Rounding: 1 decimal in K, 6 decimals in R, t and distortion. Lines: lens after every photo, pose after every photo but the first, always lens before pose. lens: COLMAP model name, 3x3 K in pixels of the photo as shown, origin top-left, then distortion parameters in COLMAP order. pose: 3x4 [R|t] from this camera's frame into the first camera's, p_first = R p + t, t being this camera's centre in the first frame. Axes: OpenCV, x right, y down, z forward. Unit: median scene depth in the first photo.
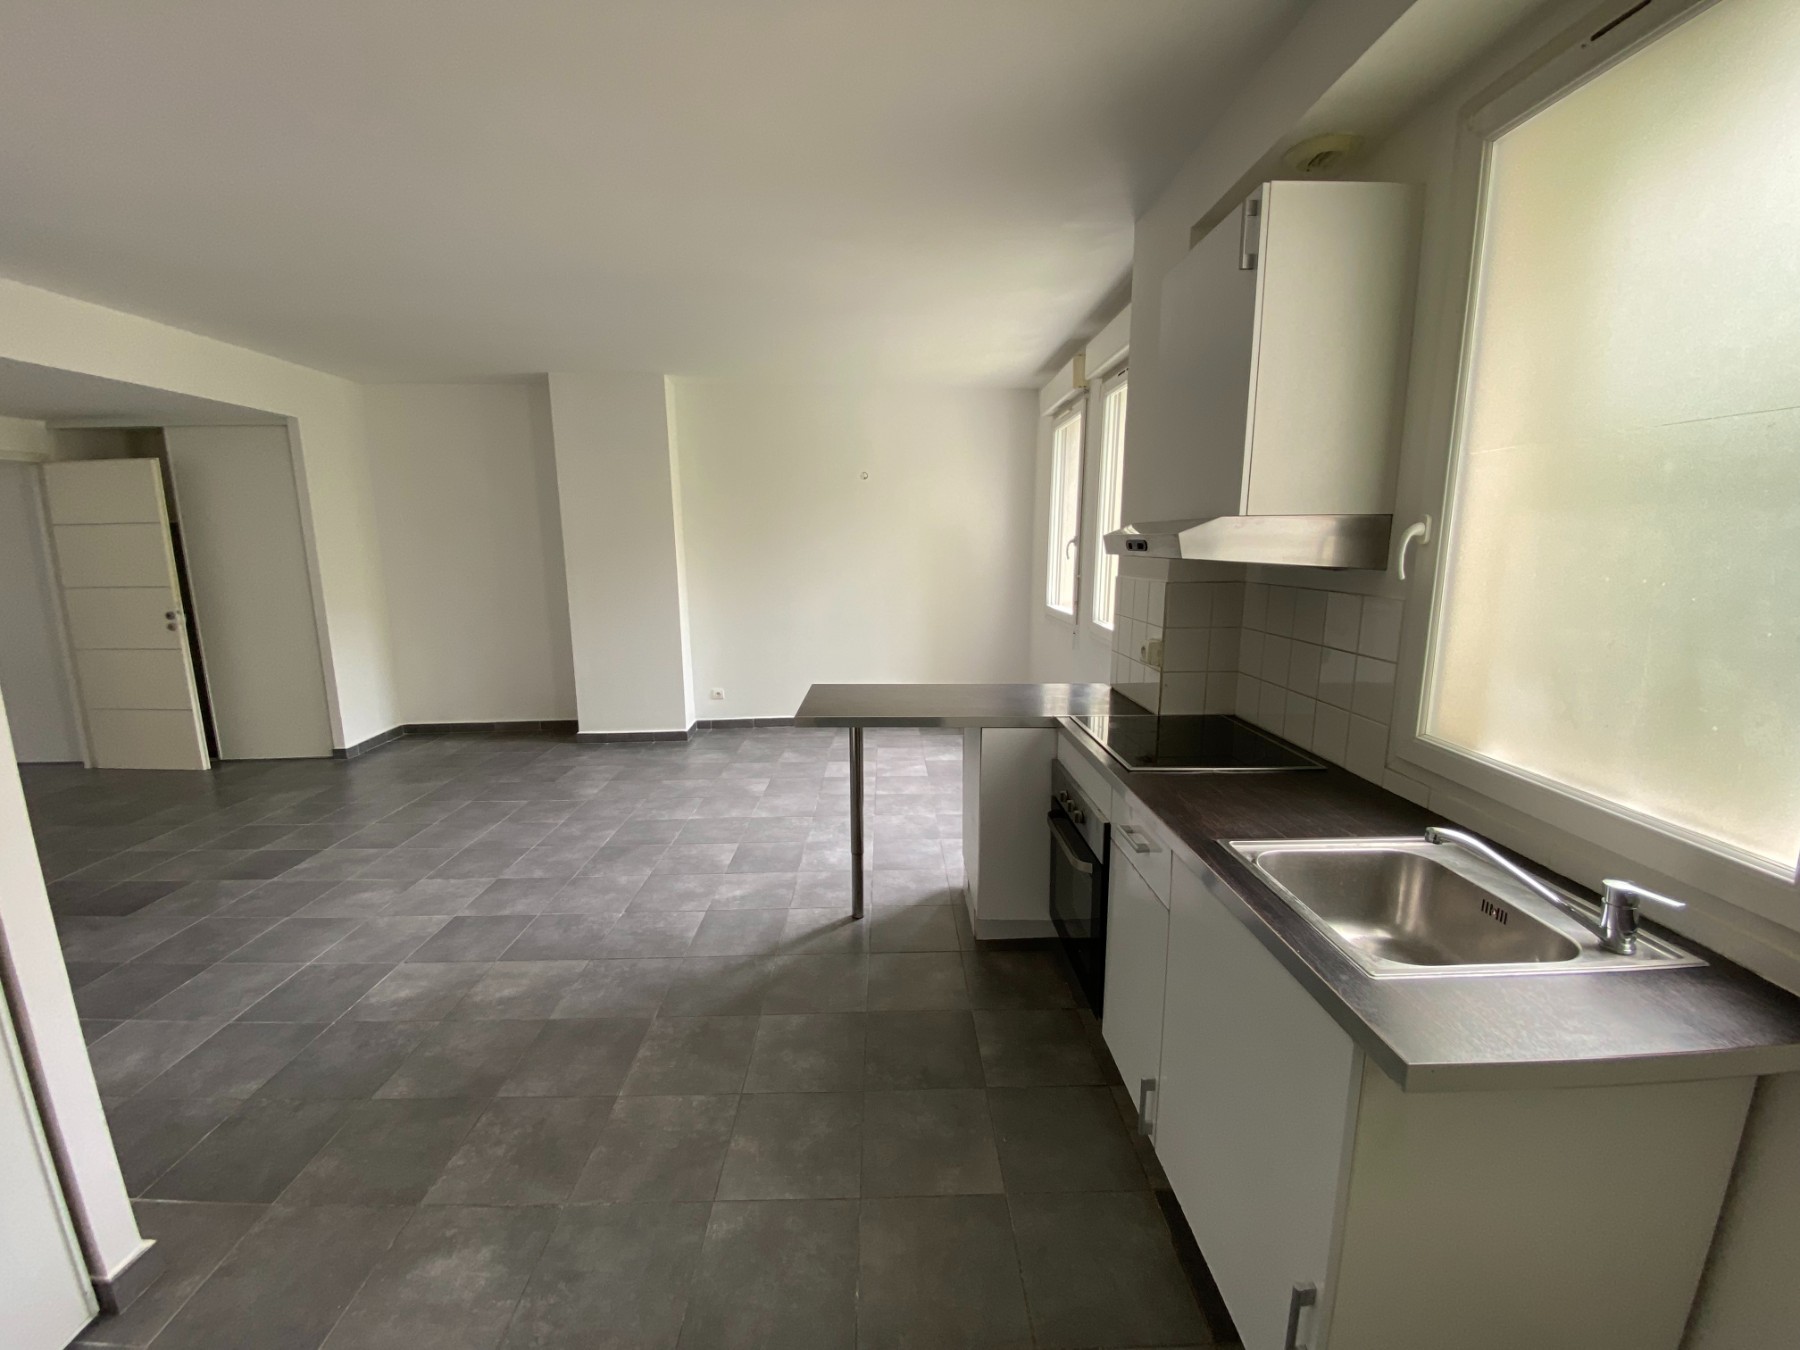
lens RADIAL K [[722.8, 0, 900.0], [0, 722.8, 675.0], [0, 0, 1]] dist [-0.018527, -0.000167]
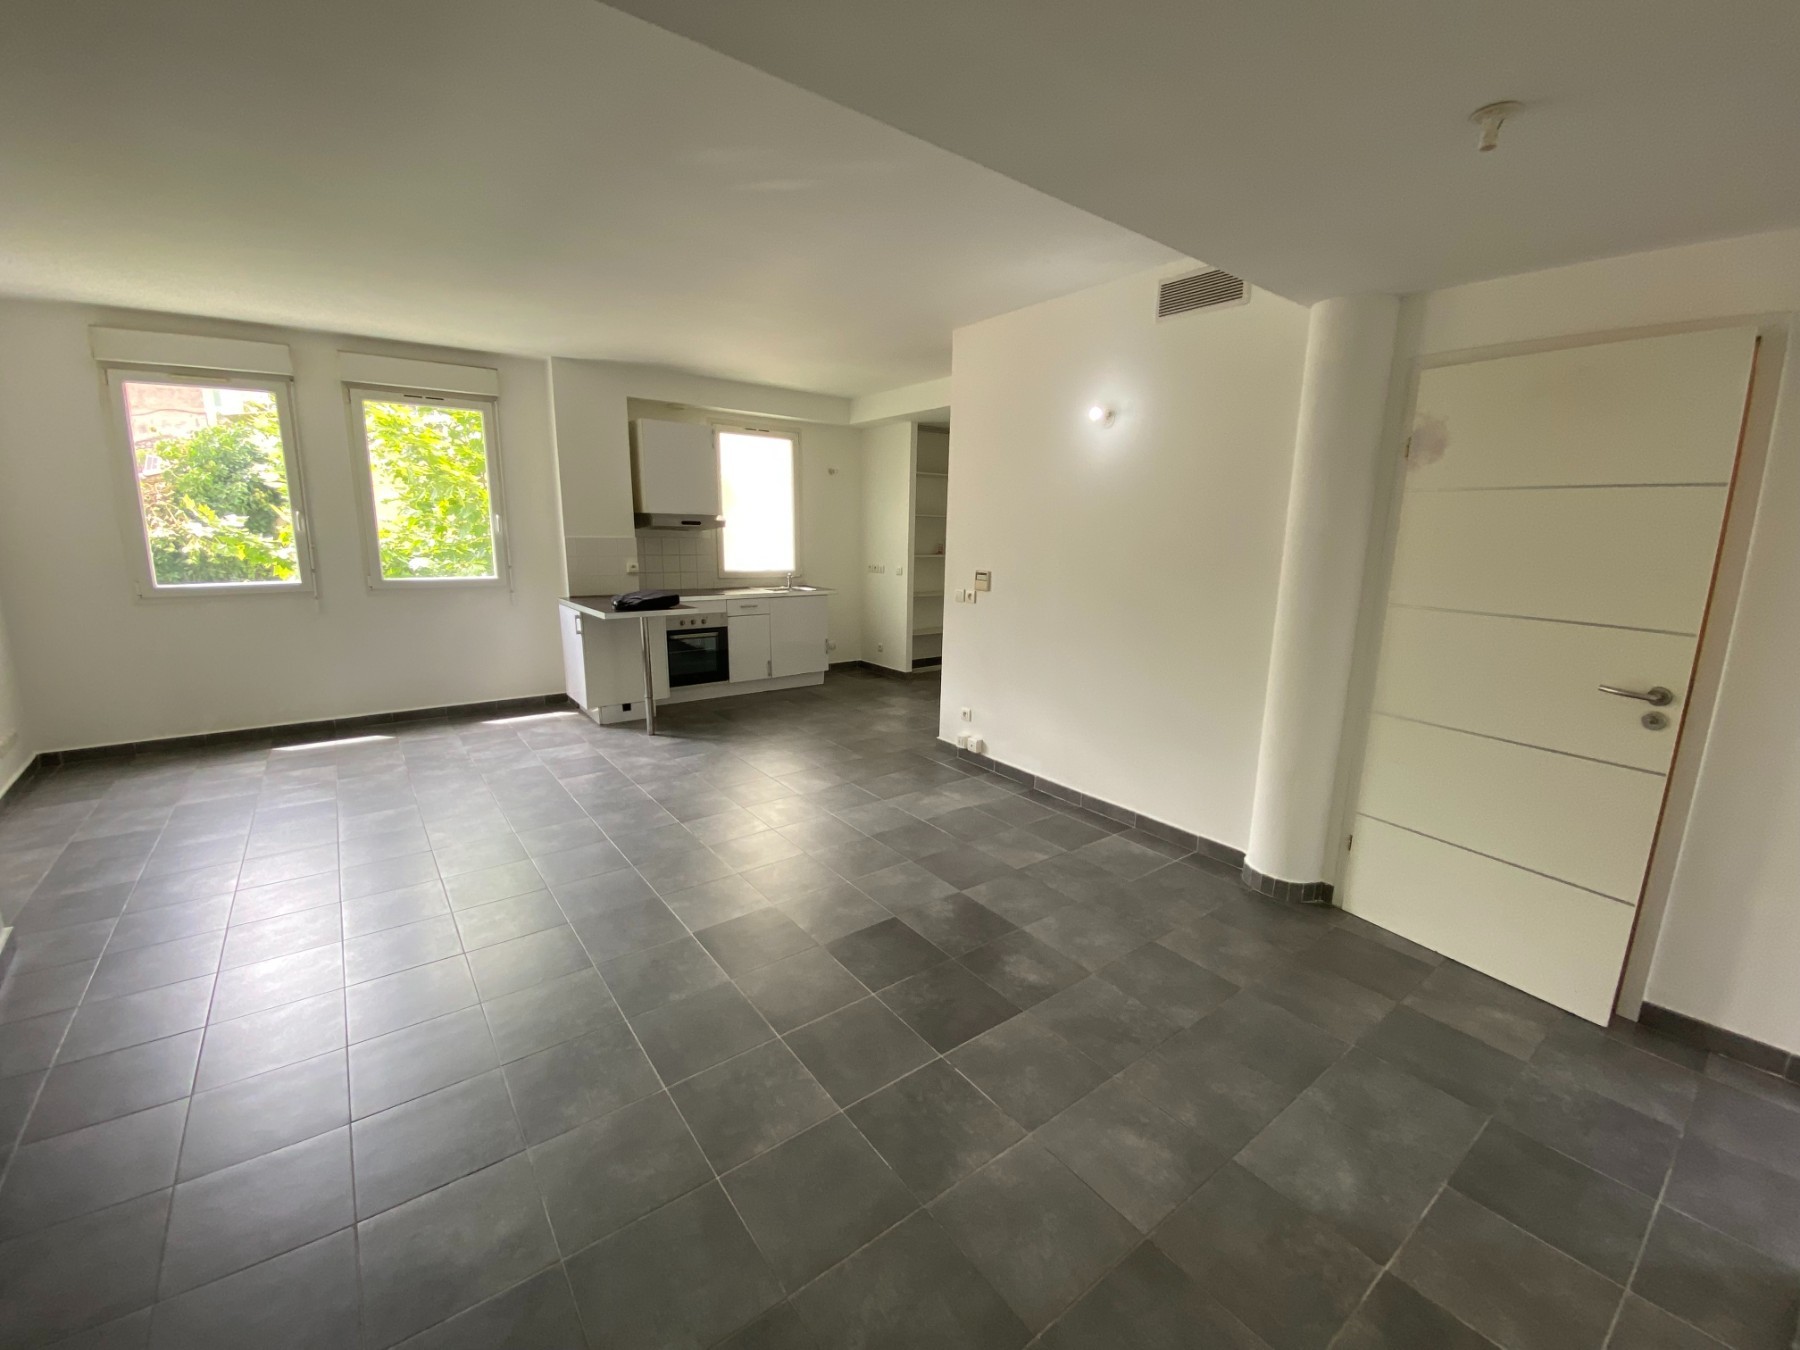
lens RADIAL K [[754.2, 0, 932.9], [0, 754.2, 683.7], [0, 0, 1]] dist [0.000249, -0.000067]
pose [[-0.607370, -0.167914, 0.776471, -2.766919], [0.128636, 0.943720, 0.304704, -0.374630], [-0.783935, 0.284950, -0.551587, 2.117064]]
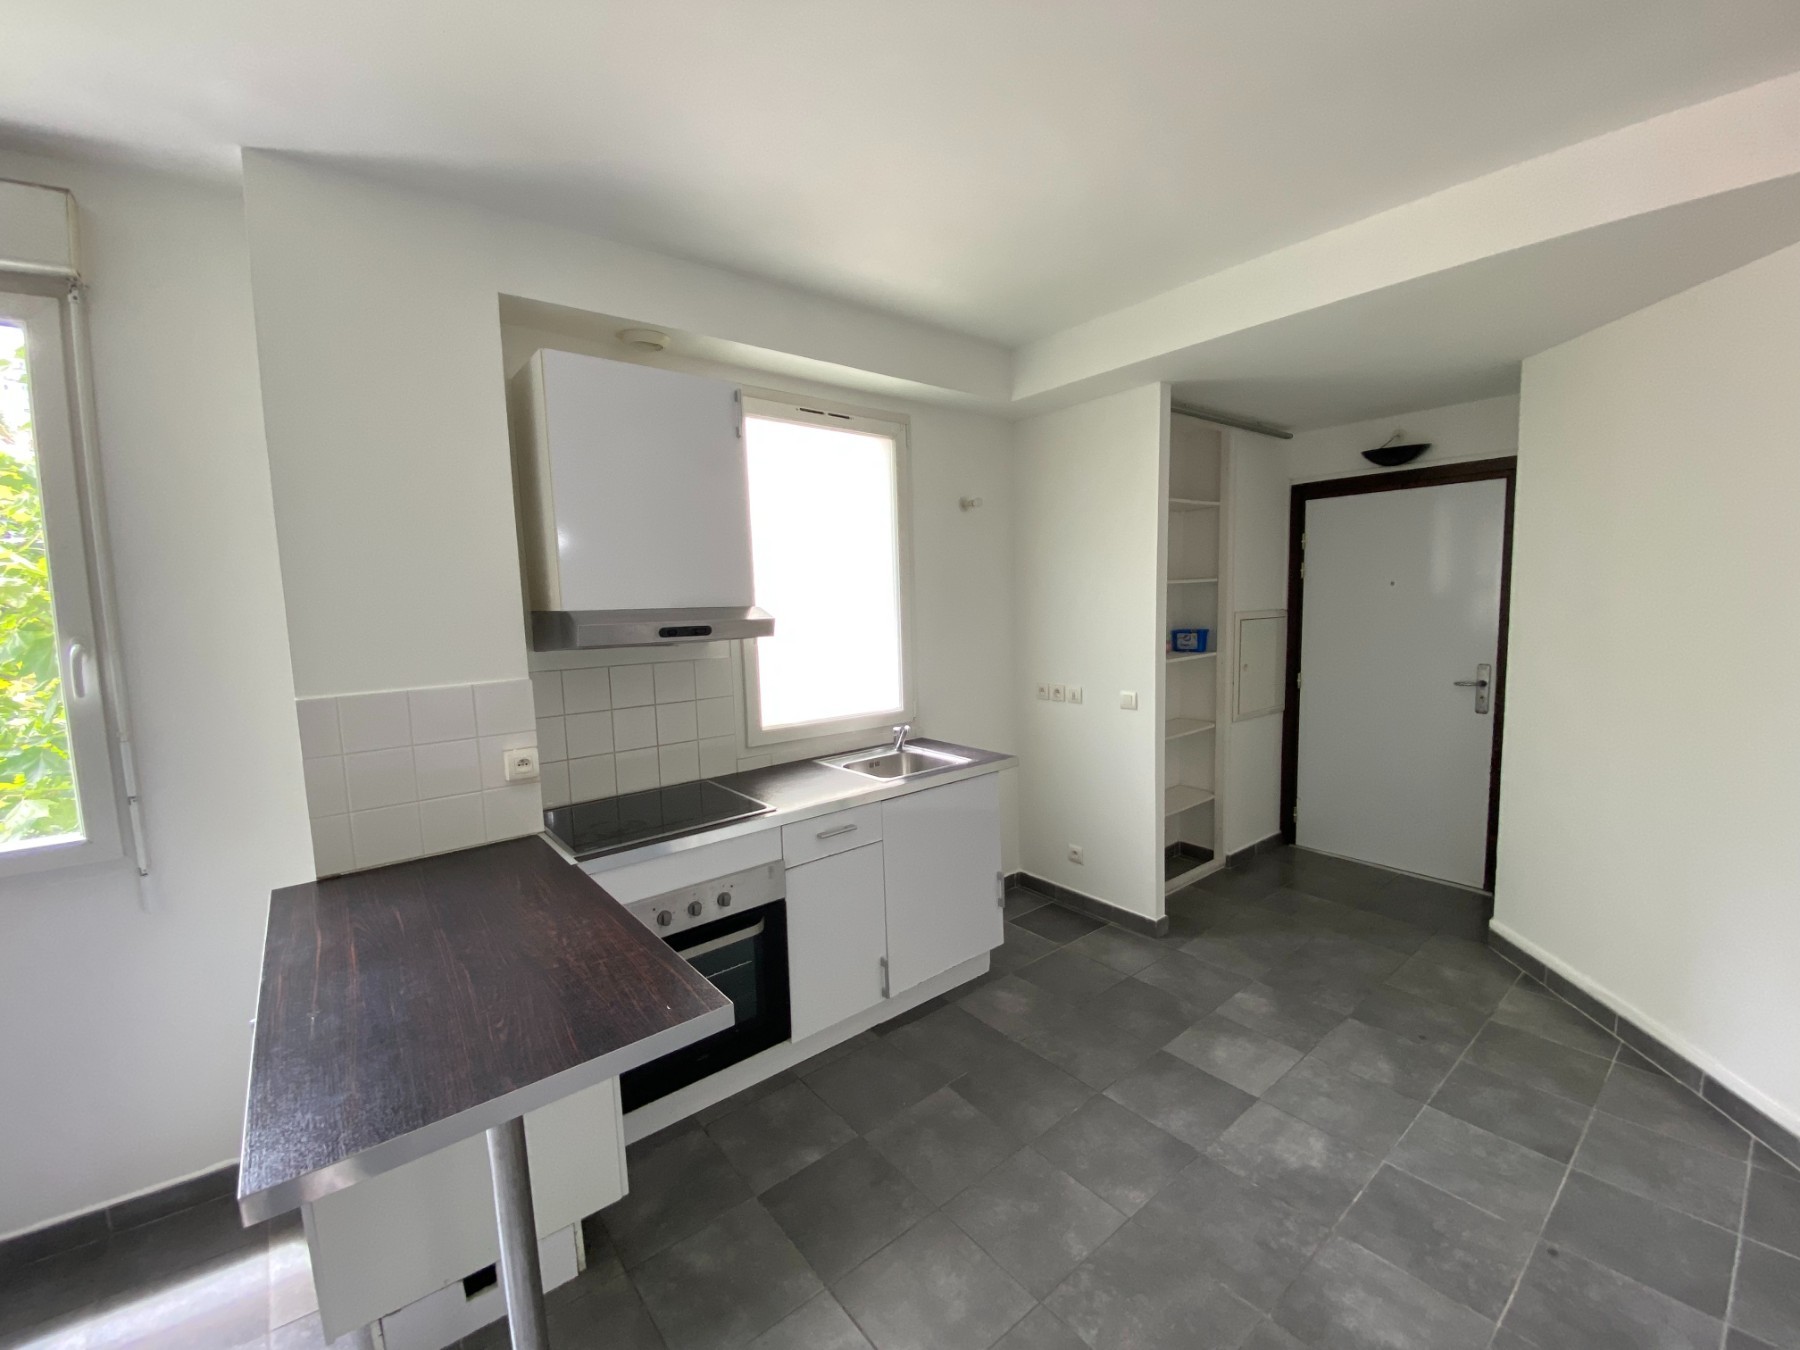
lens RADIAL K [[722.8, 0, 900.0], [0, 722.8, 675.0], [0, 0, 1]] dist [-0.018527, -0.000167]
pose [[-0.600131, -0.057769, 0.797813, -0.717430], [0.179172, 0.962338, 0.204459, -0.280217], [-0.779577, 0.265647, -0.567179, 1.379745]]
